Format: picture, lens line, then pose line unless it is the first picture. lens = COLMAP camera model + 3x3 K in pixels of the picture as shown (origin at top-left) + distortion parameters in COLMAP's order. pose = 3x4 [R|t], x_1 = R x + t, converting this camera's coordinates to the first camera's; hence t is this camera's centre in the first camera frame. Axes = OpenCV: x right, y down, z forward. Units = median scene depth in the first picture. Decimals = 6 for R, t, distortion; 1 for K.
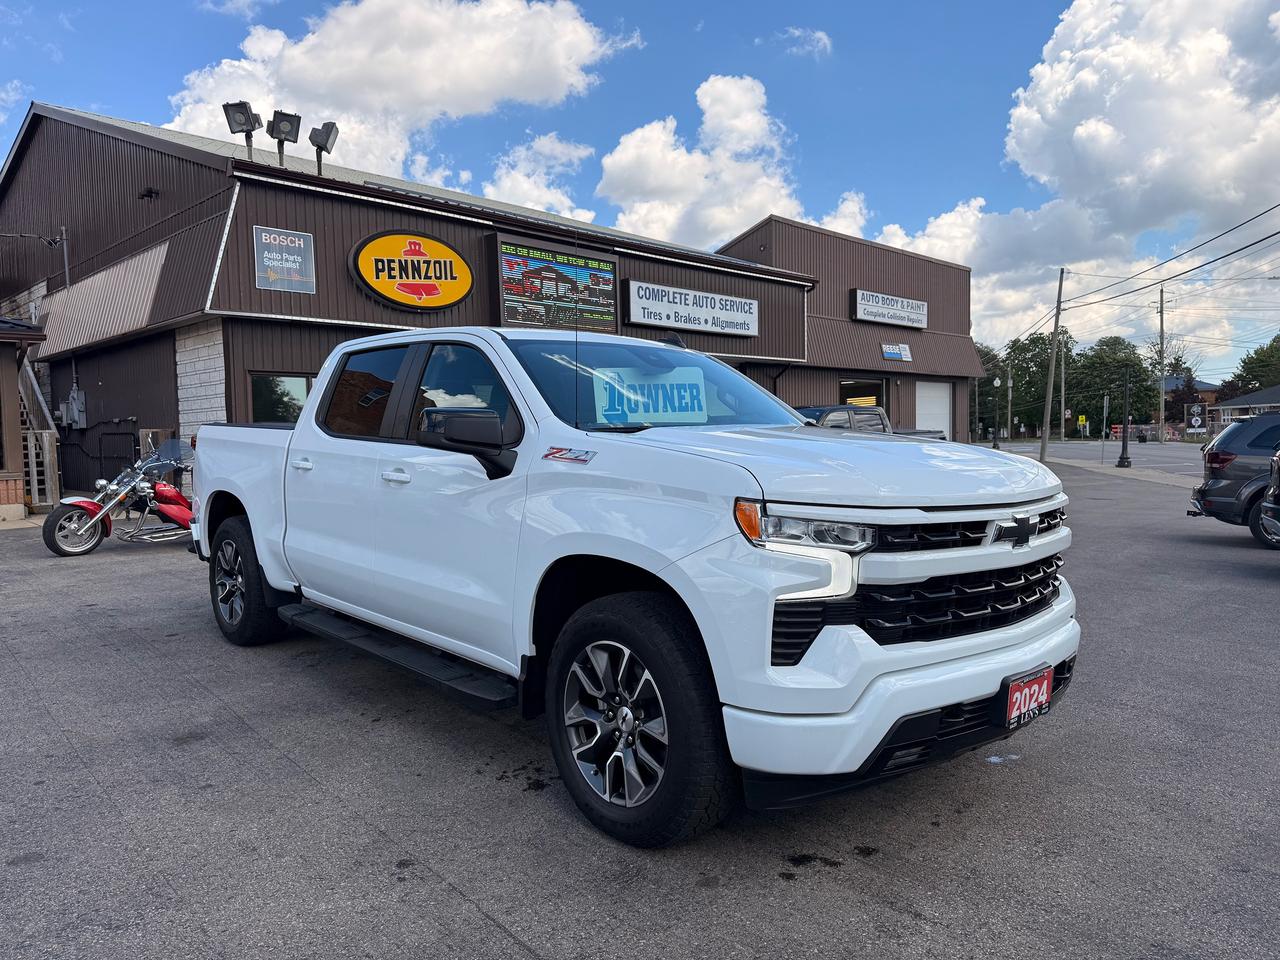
lens RADIAL K [[891.6, 0, 640.3], [0, 891.6, 496.2], [0, 0, 1]] dist [0.020119, 0.004069]
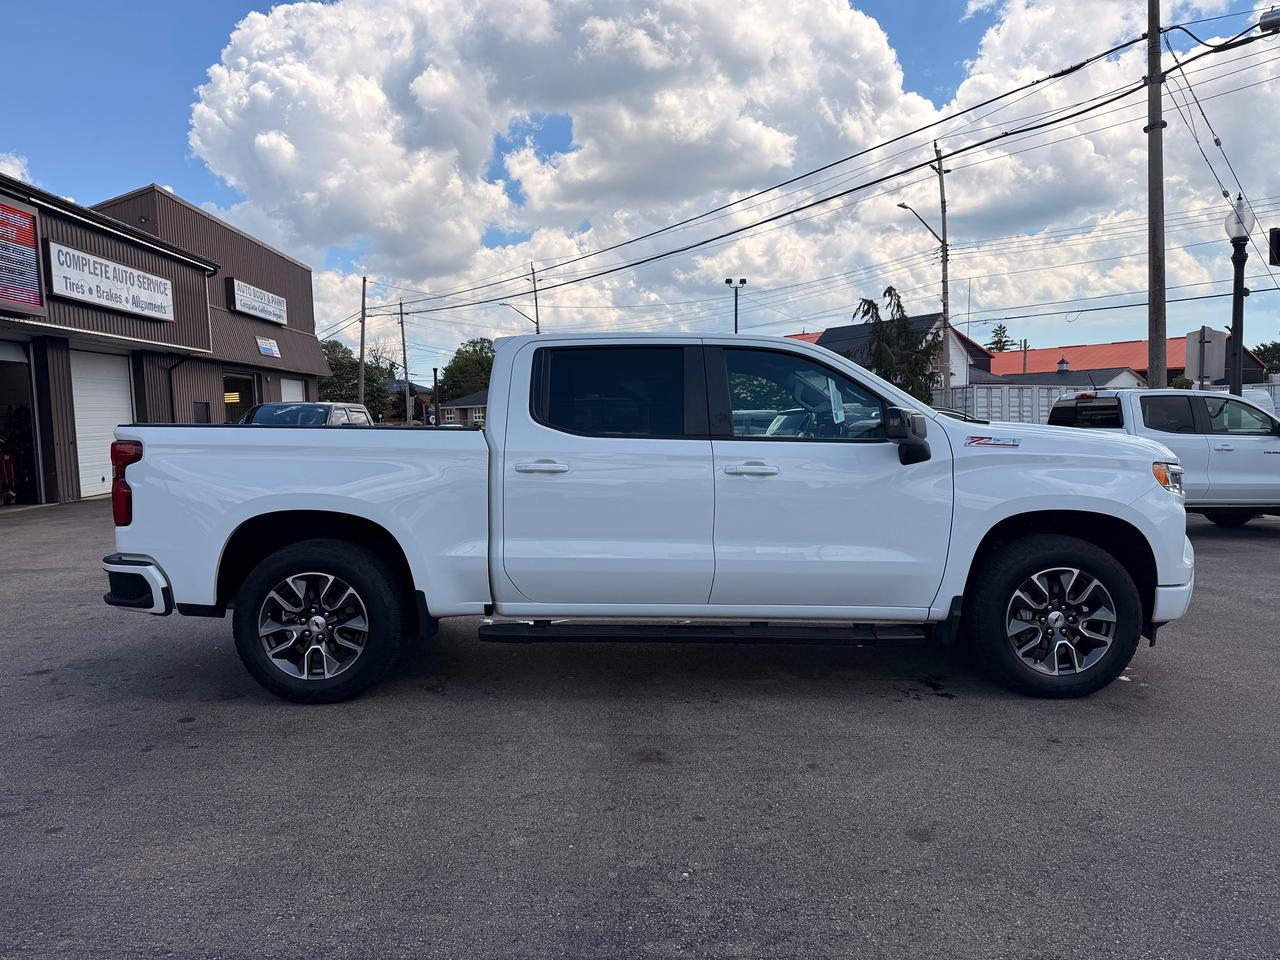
lens RADIAL K [[889.1, 0, 641.7], [0, 889.1, 465.6], [0, 0, 1]] dist [0.002910, -0.005497]
pose [[0.676201, -0.034607, 0.735904, -0.245928], [0.056594, 0.998384, -0.005053, -0.006148], [-0.734540, 0.045064, 0.677067, 0.076003]]
